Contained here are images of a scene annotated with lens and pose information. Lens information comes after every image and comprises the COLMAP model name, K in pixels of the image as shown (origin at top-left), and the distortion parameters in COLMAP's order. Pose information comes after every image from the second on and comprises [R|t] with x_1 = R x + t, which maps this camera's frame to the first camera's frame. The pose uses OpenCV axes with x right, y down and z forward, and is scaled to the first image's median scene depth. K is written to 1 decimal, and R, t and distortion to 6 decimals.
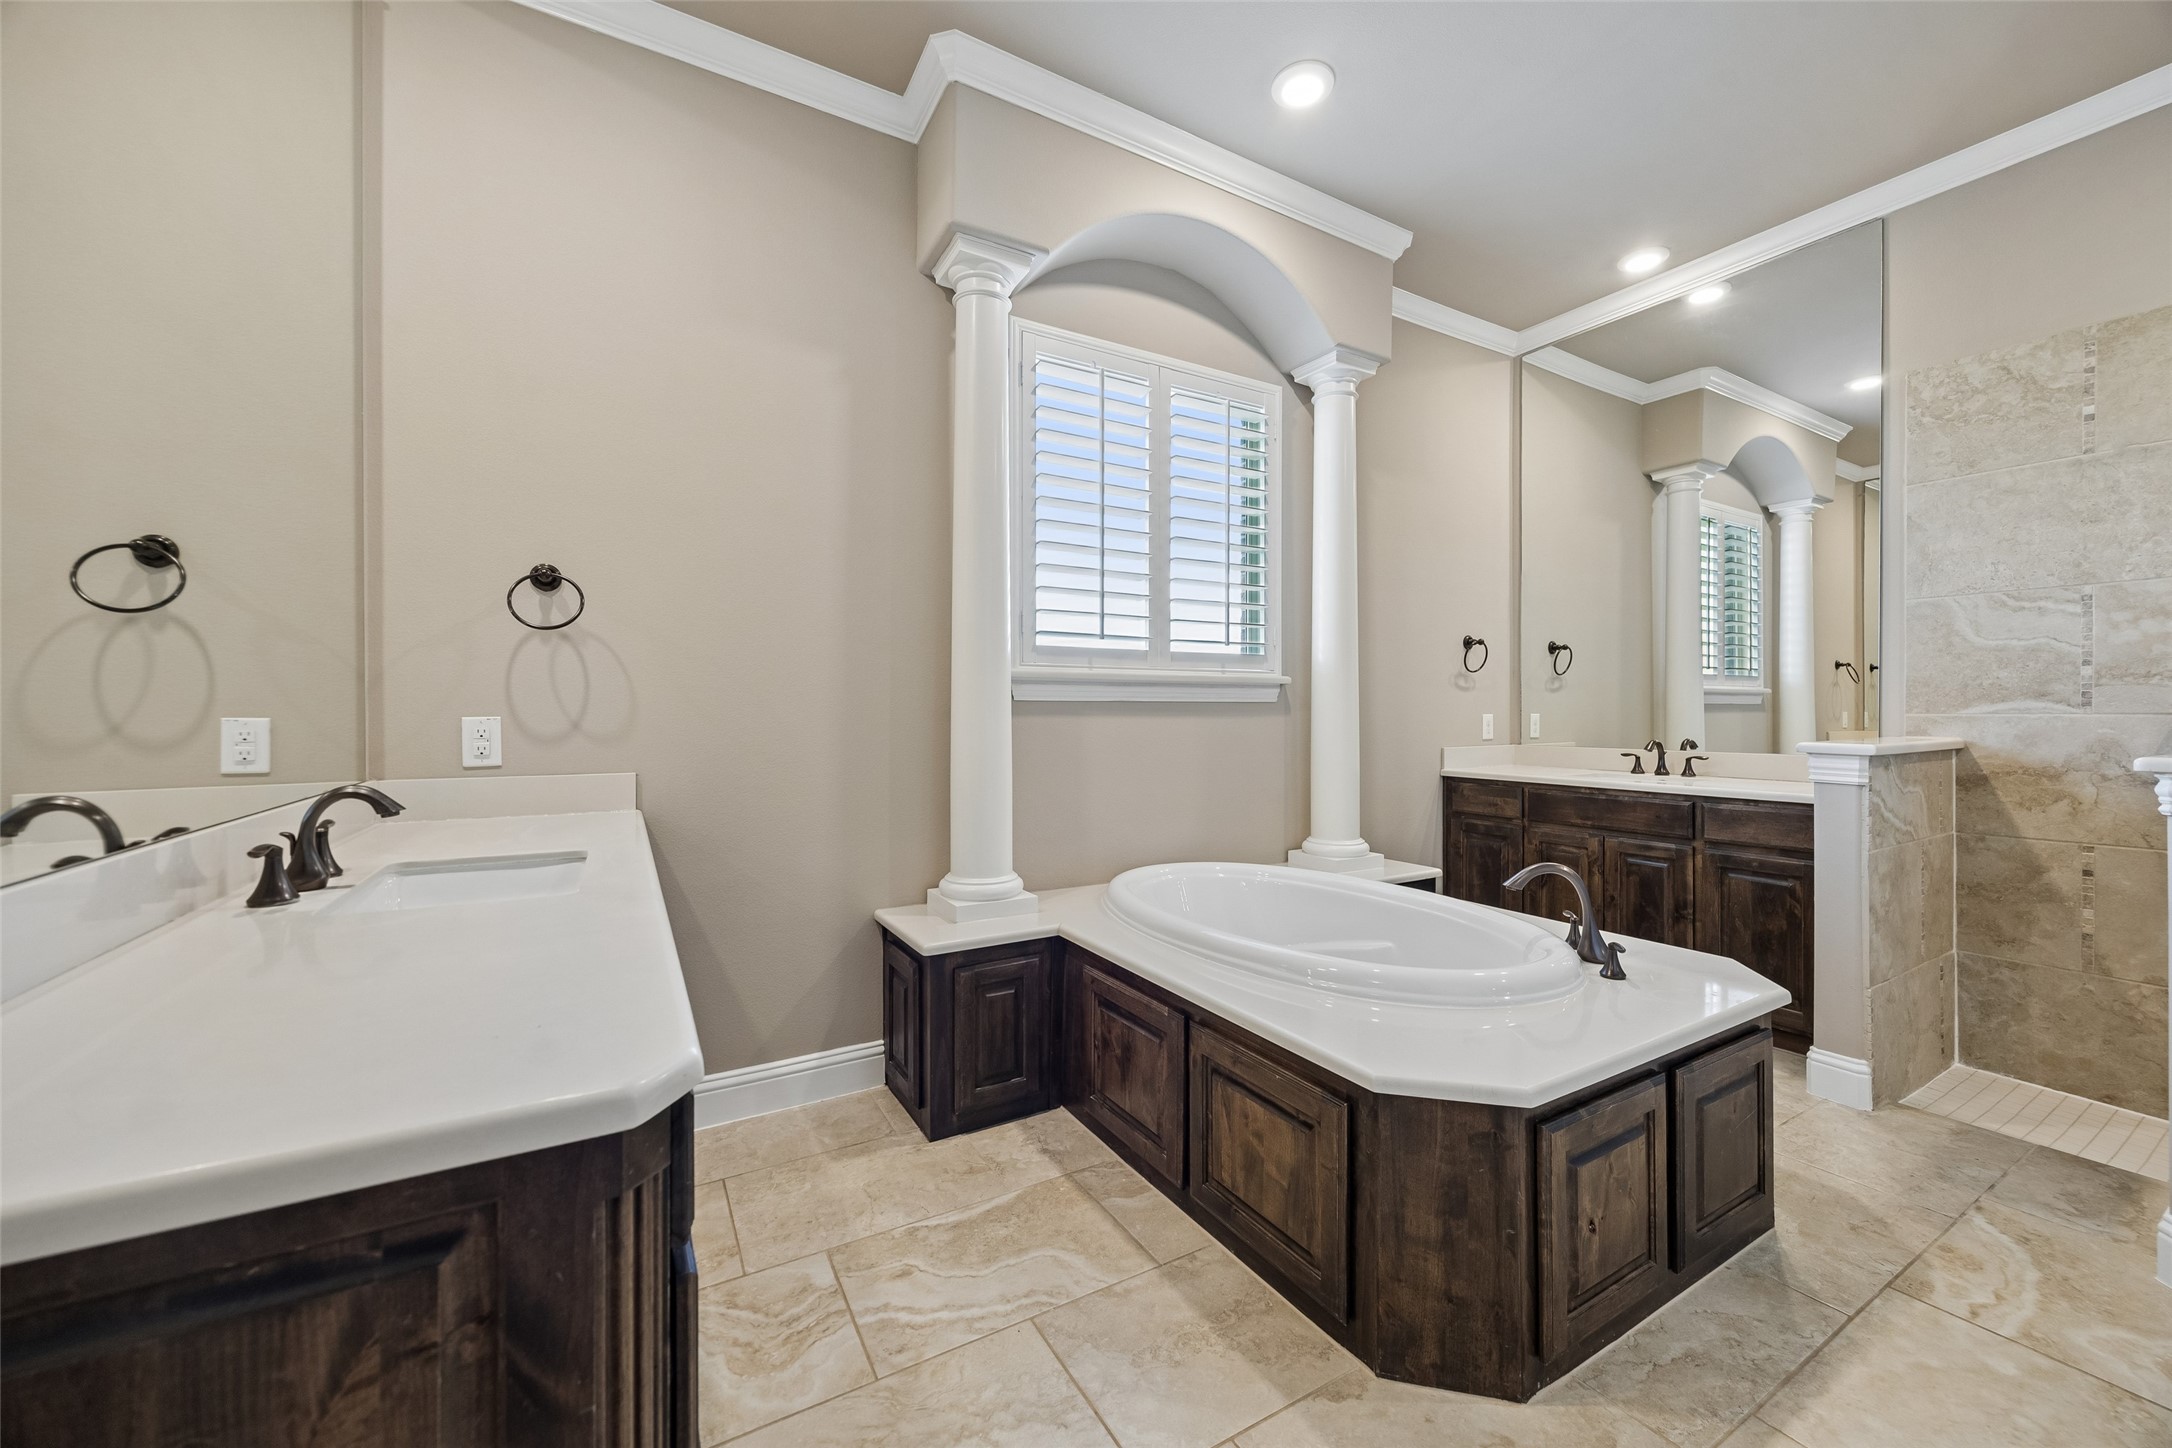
lens RADIAL K [[833.4, 0, 1089.9], [0, 833.4, 713.4], [0, 0, 1]] dist [-0.001850, 0.000549]
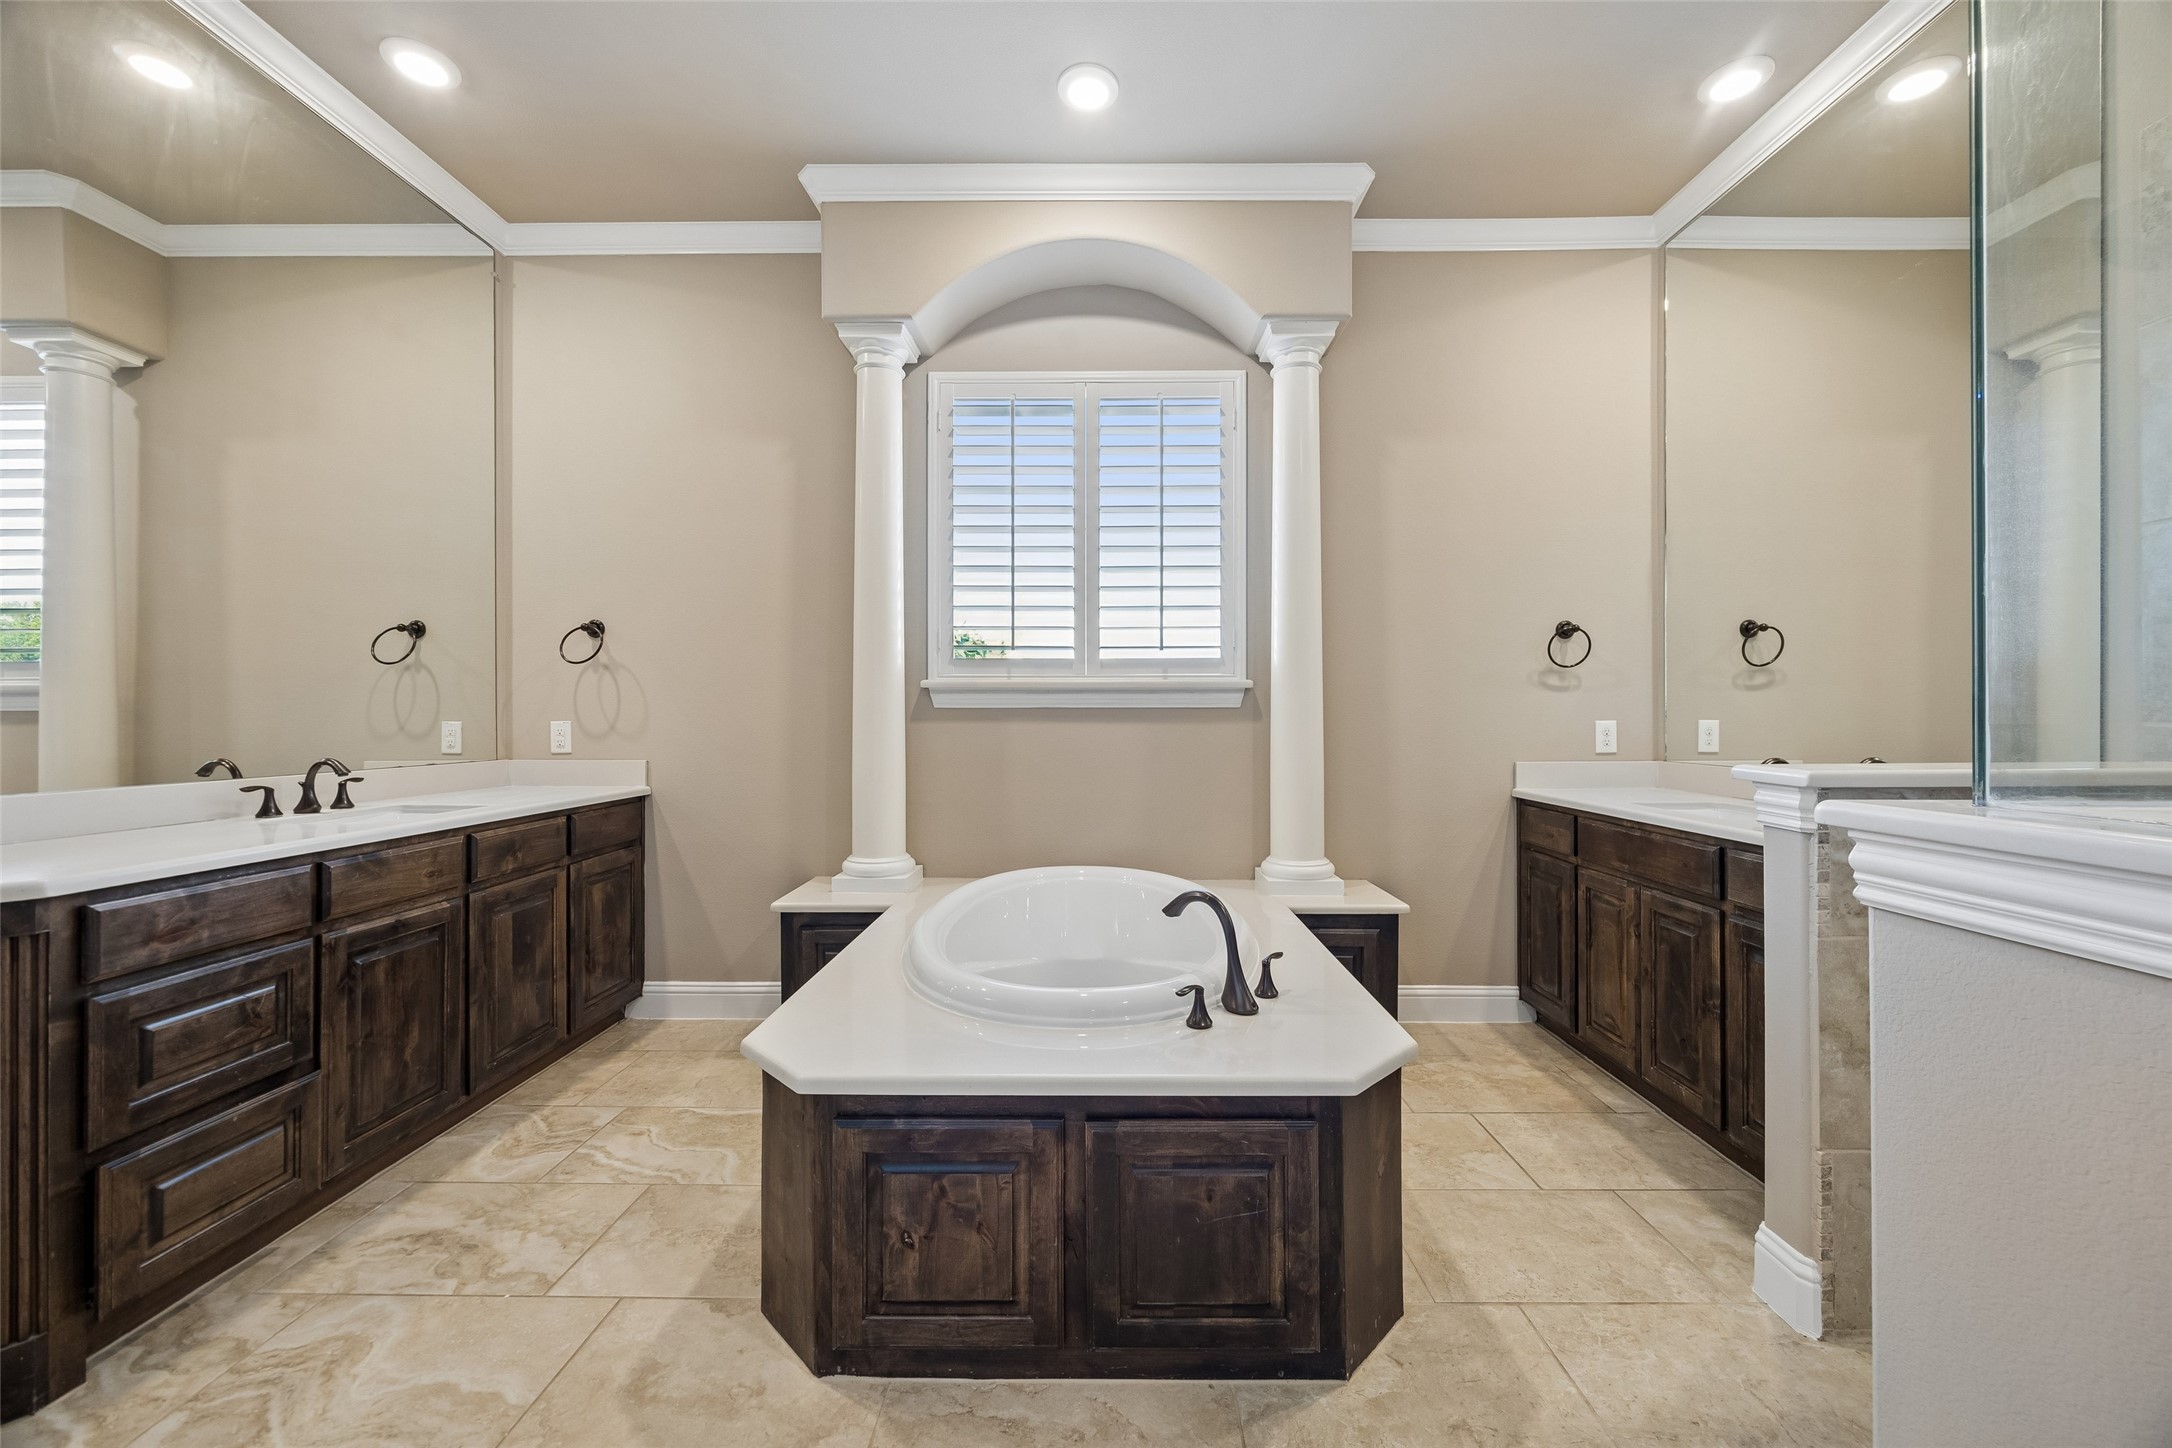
lens RADIAL K [[827.7, 0, 1101.1], [0, 827.7, 719.1], [0, 0, 1]] dist [-0.002679, -0.000028]
pose [[0.856661, 0.000742, -0.515879, 0.662209], [-0.000928, 1.000000, -0.000103, -0.000482], [0.515879, 0.000567, 0.856661, 0.141580]]
